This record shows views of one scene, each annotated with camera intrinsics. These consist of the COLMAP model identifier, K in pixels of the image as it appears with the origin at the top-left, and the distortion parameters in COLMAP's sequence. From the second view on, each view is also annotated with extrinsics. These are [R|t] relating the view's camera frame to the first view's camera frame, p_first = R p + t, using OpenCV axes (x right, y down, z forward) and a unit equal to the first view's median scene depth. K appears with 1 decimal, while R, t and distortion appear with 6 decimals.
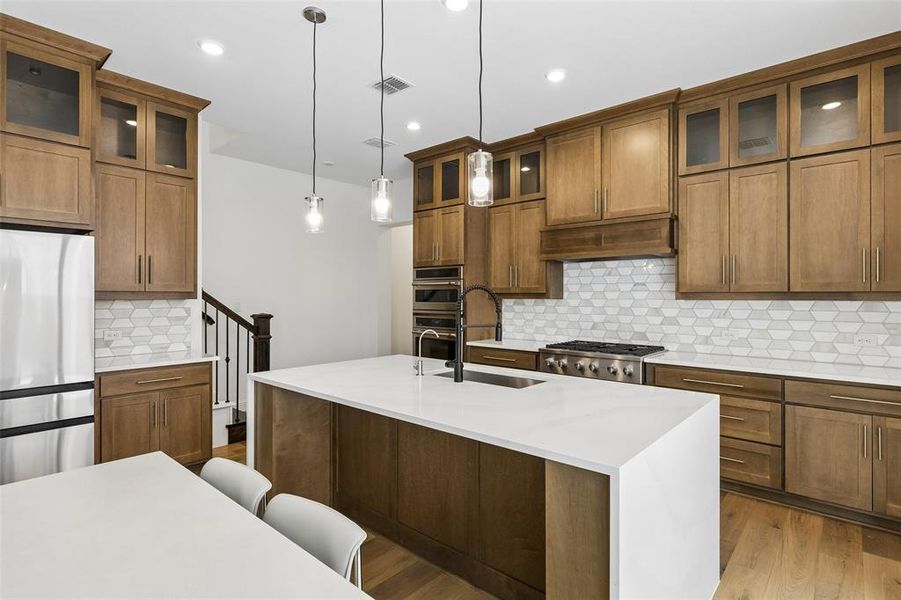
lens RADIAL K [[447.7, 0, 451.1], [0, 447.7, 309.7], [0, 0, 1]] dist [0.000712, -0.000381]
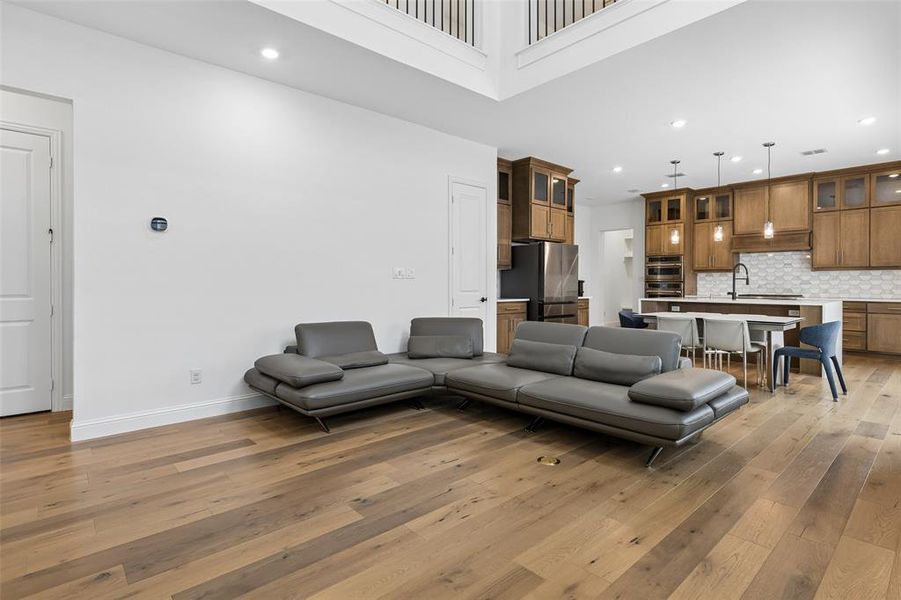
lens RADIAL K [[452.1, 0, 450.5], [0, 452.1, 300.0], [0, 0, 1]] dist [-0.001079, -0.000041]
pose [[0.994630, 0.002288, -0.103469, -0.953301], [-0.001681, 0.999981, 0.005953, 0.102352], [0.103481, -0.005748, 0.994615, -1.272551]]
